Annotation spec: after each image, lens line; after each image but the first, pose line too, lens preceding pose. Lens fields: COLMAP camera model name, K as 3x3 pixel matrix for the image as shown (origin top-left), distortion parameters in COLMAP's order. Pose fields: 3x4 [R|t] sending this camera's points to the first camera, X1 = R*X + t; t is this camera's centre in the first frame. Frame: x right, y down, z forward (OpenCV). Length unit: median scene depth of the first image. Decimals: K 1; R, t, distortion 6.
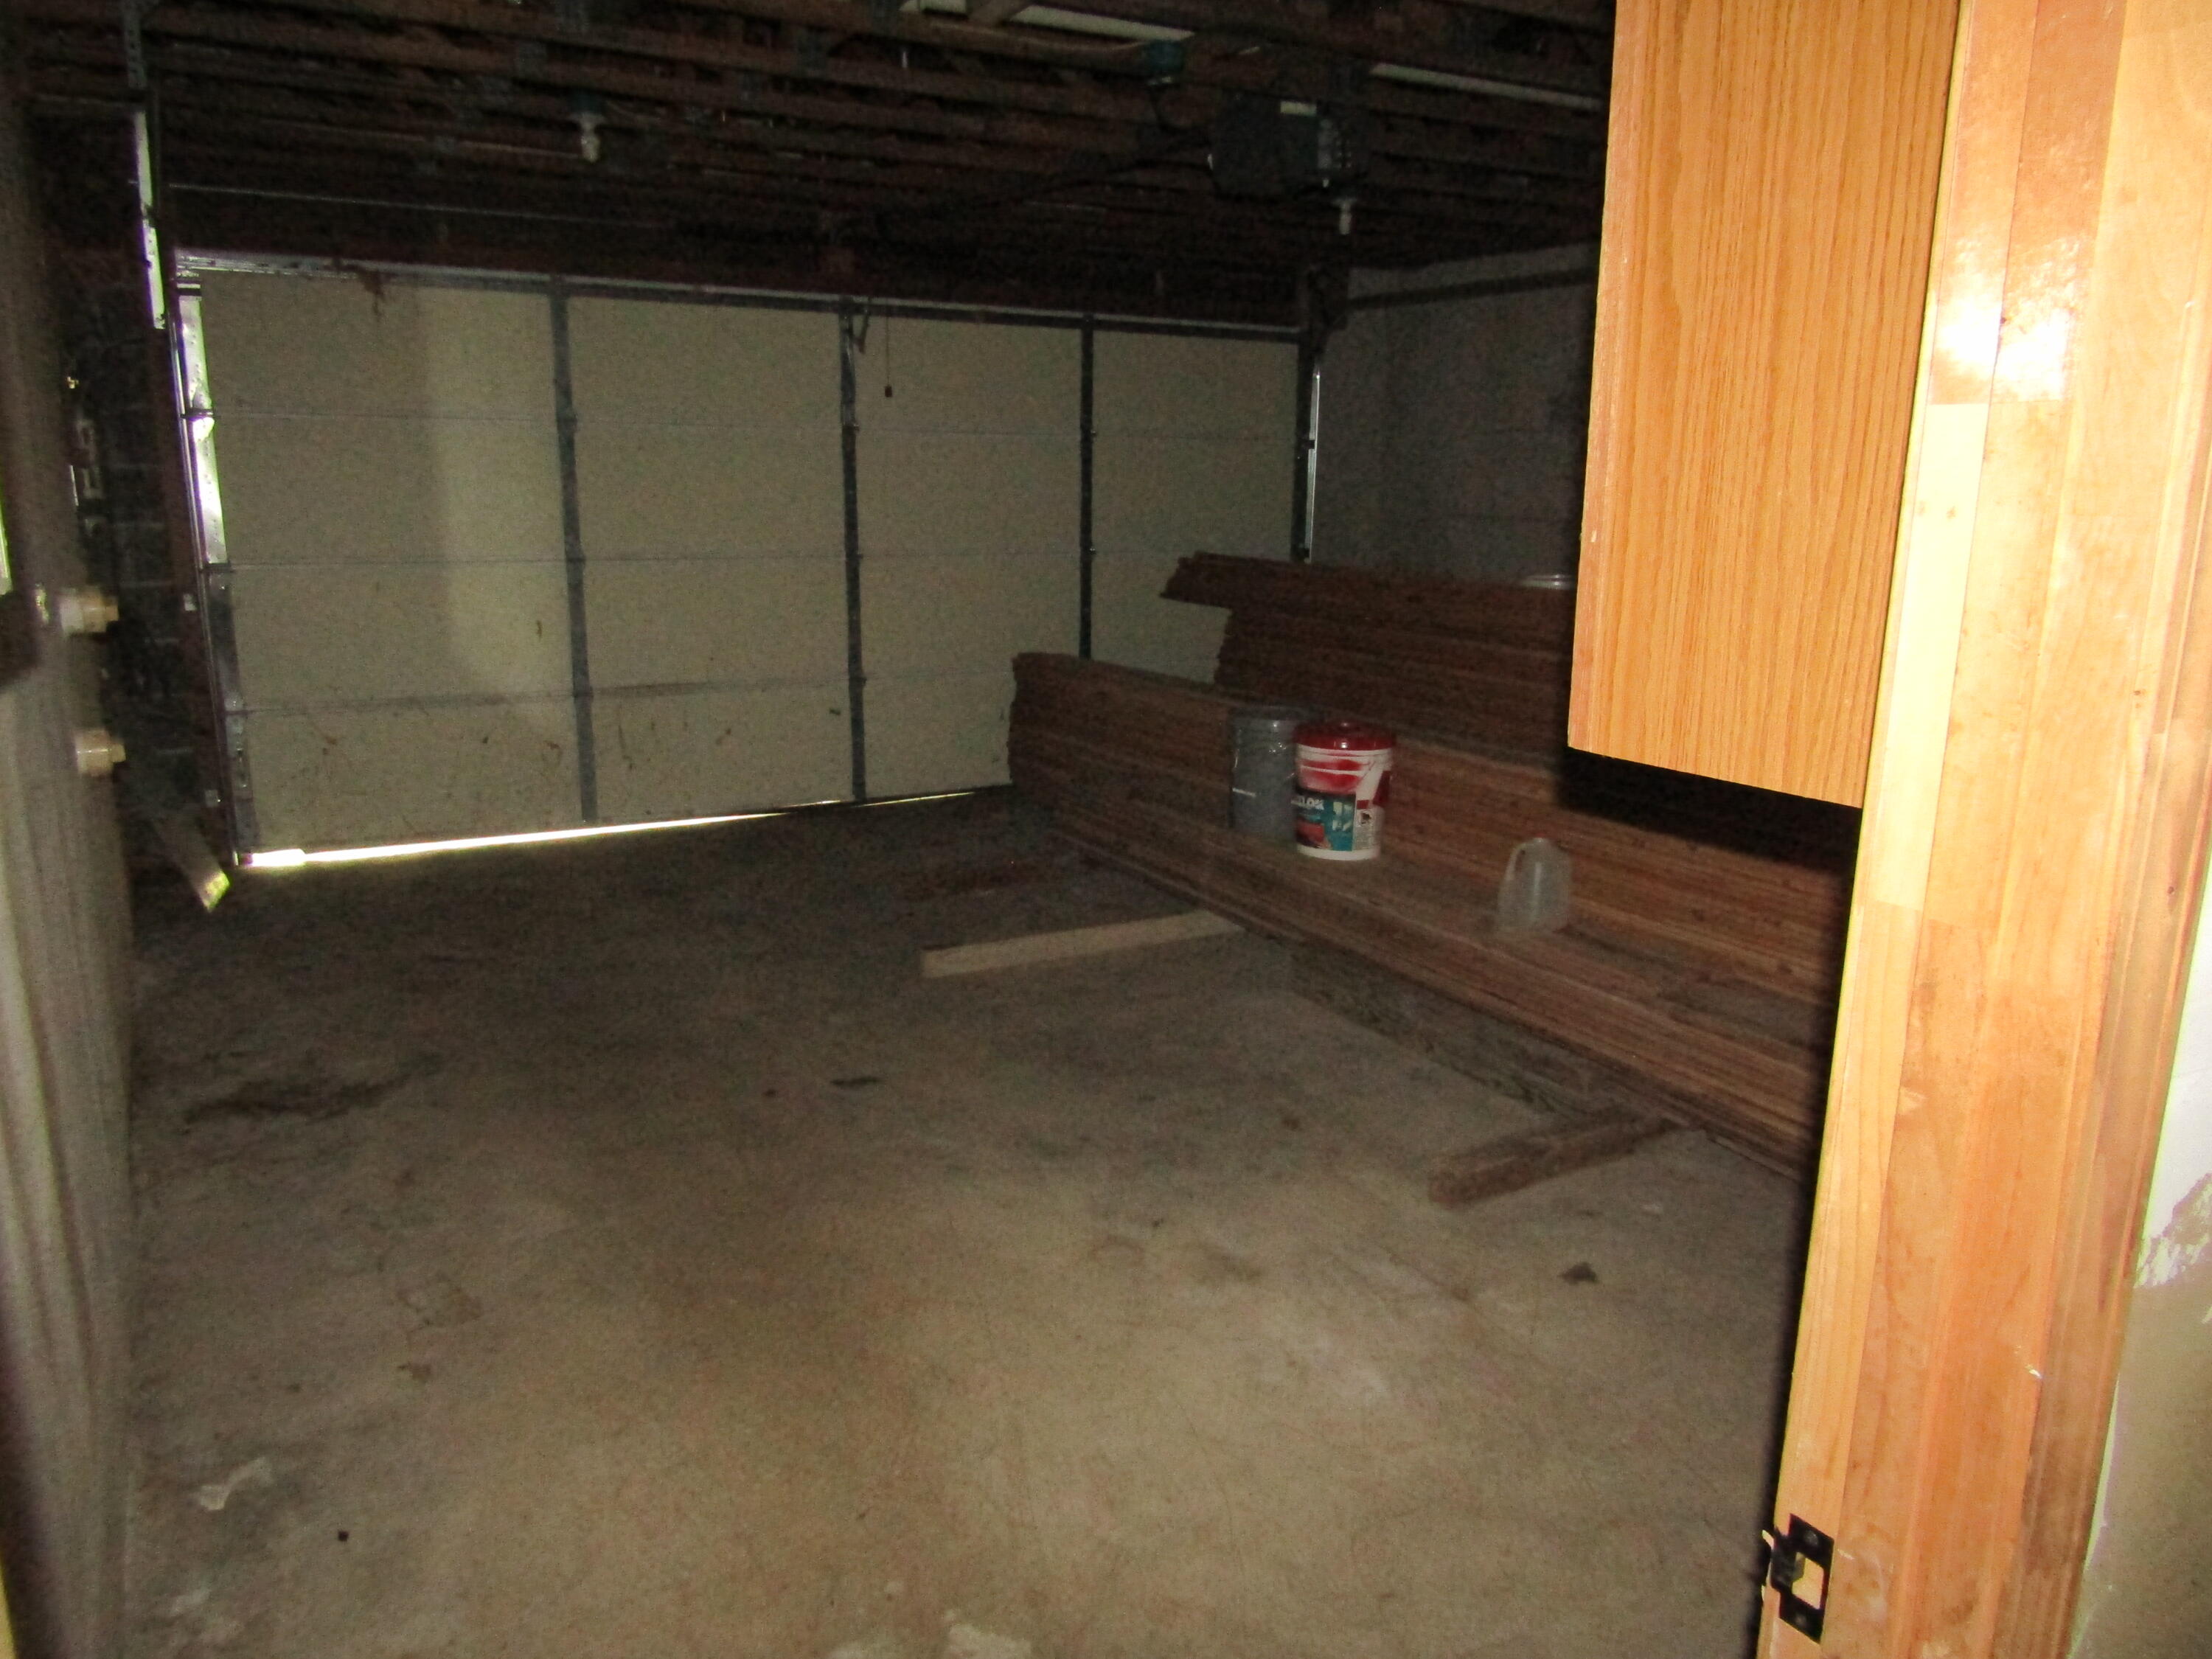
lens RADIAL K [[1577.1, 0, 1118.5], [0, 1577.1, 839.2], [0, 0, 1]] dist [-0.015690, 0.006819]
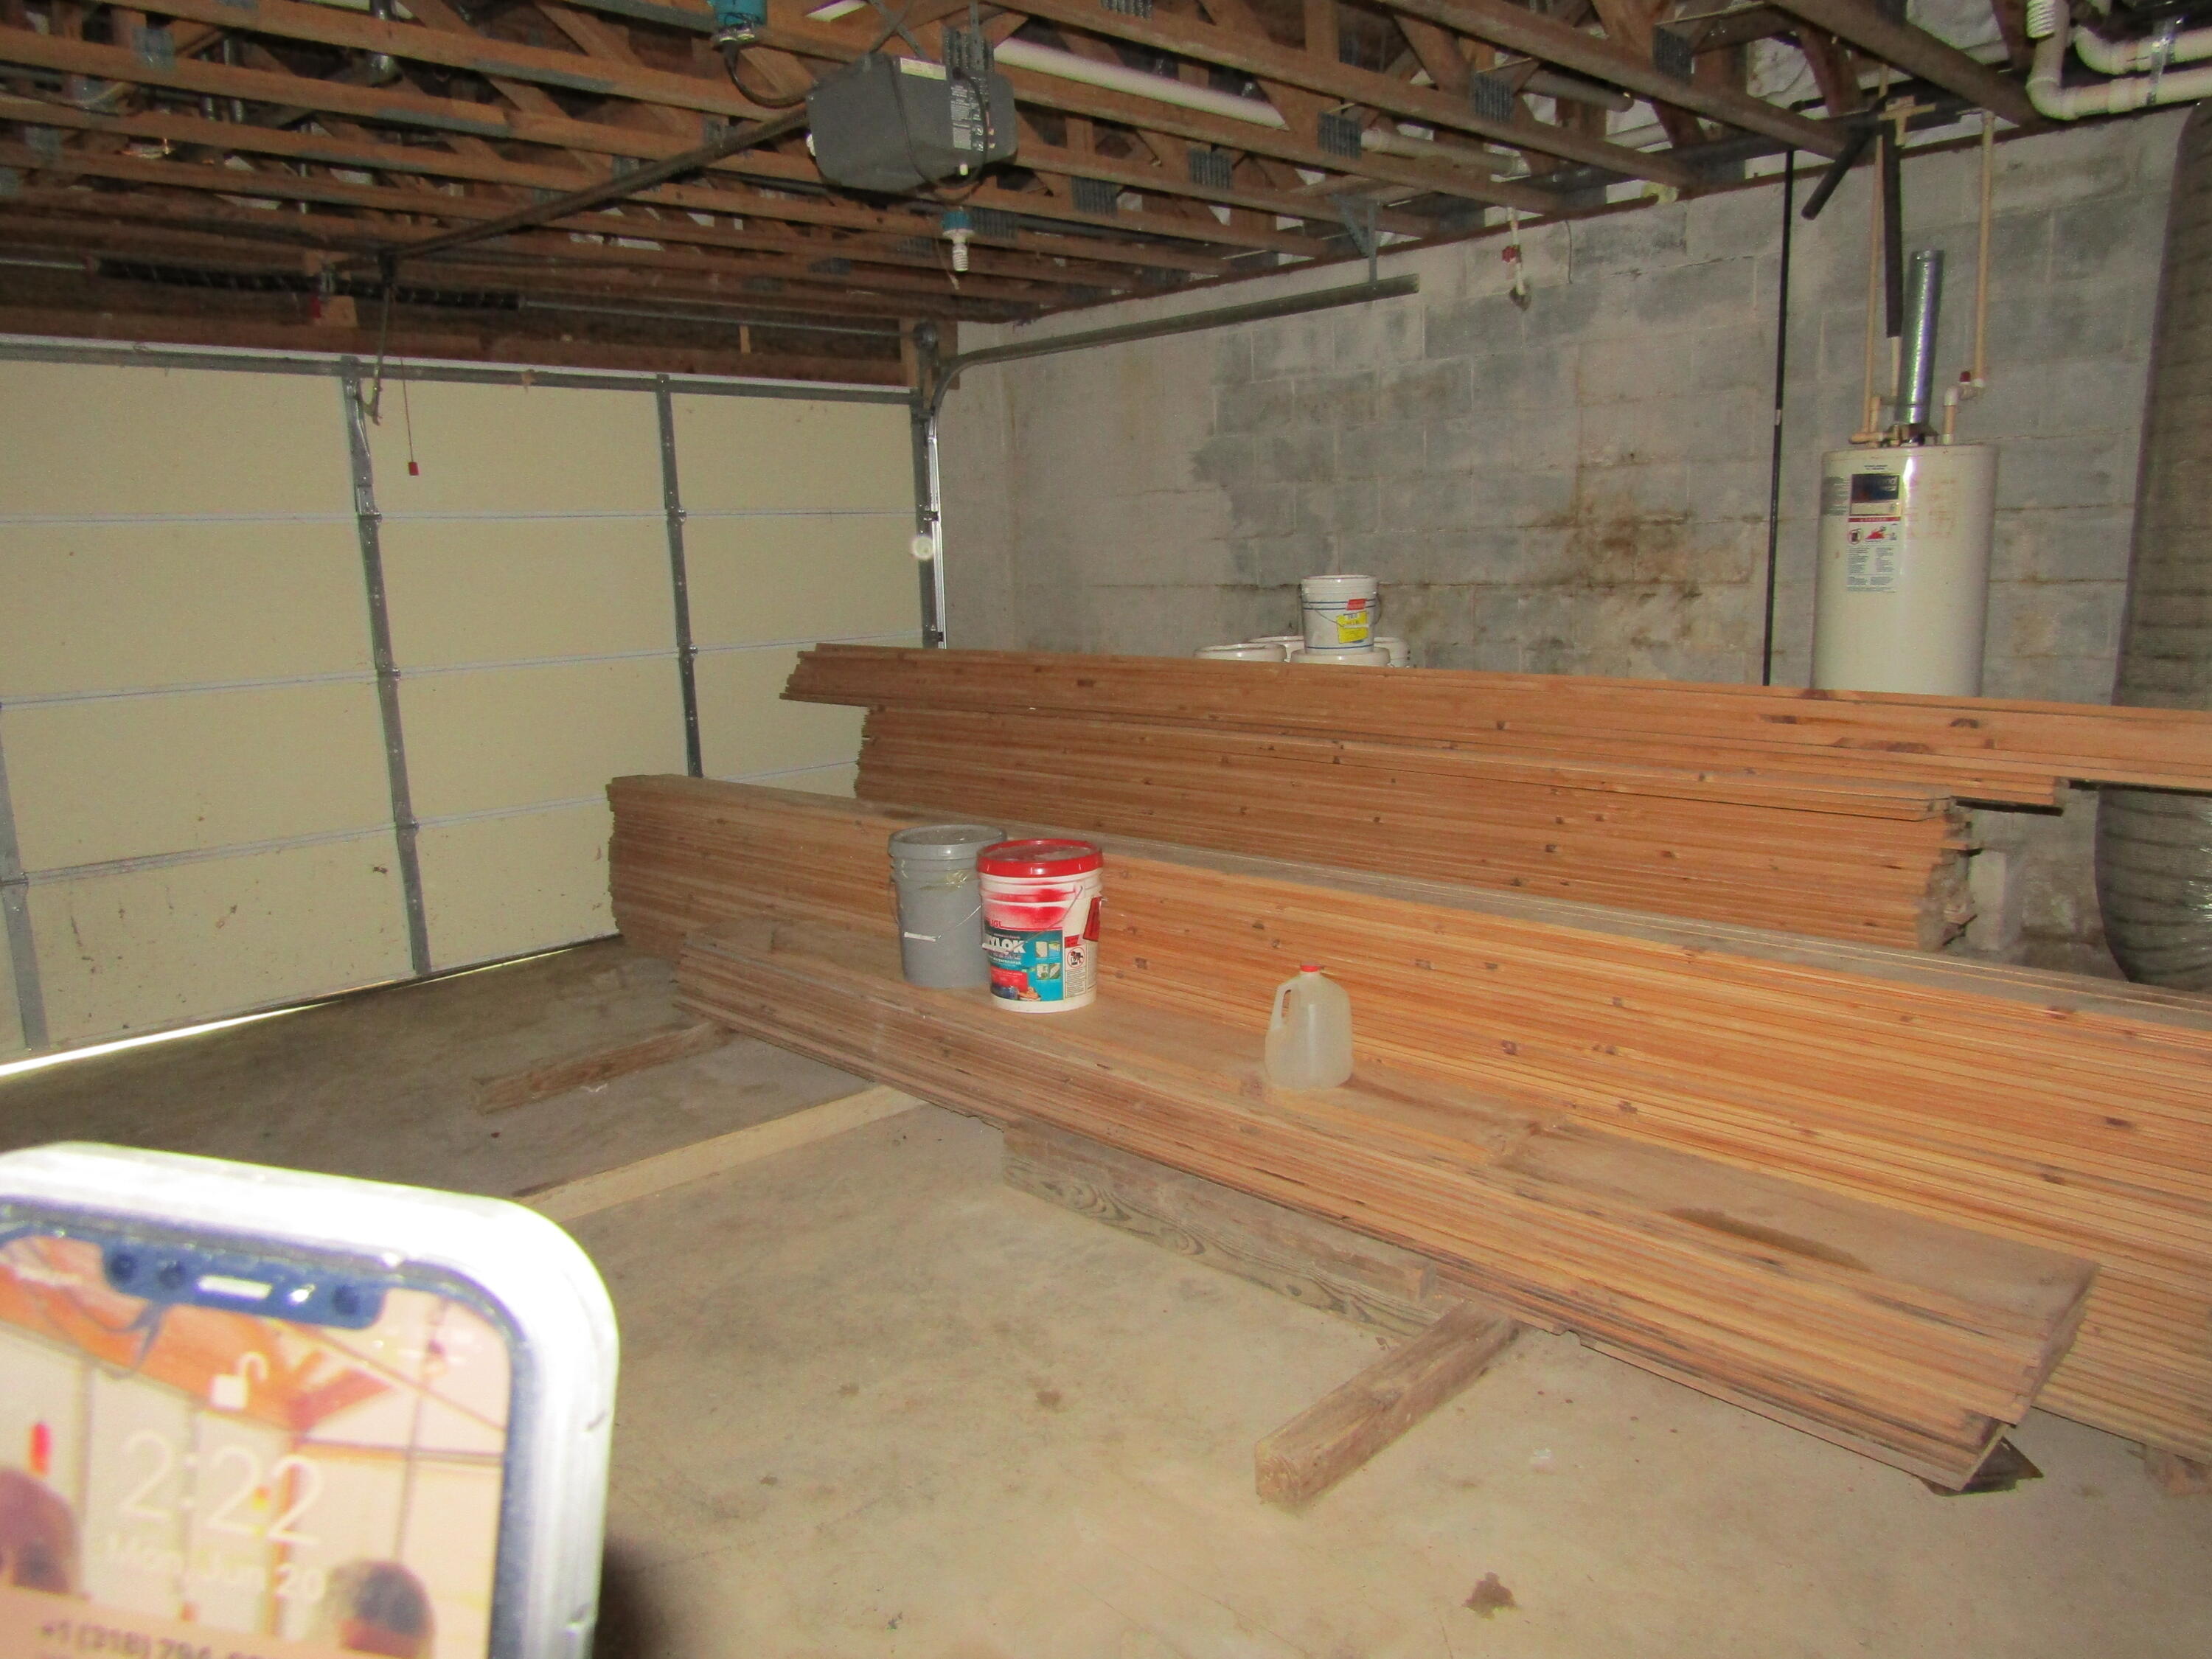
lens RADIAL K [[1577.1, 0, 1118.5], [0, 1577.1, 839.2], [0, 0, 1]] dist [-0.015690, 0.006819]
pose [[0.967141, -0.090702, 0.237513, -0.008849], [0.102819, 0.993931, -0.039107, -0.039923], [-0.232524, 0.062242, 0.970597, 0.207607]]
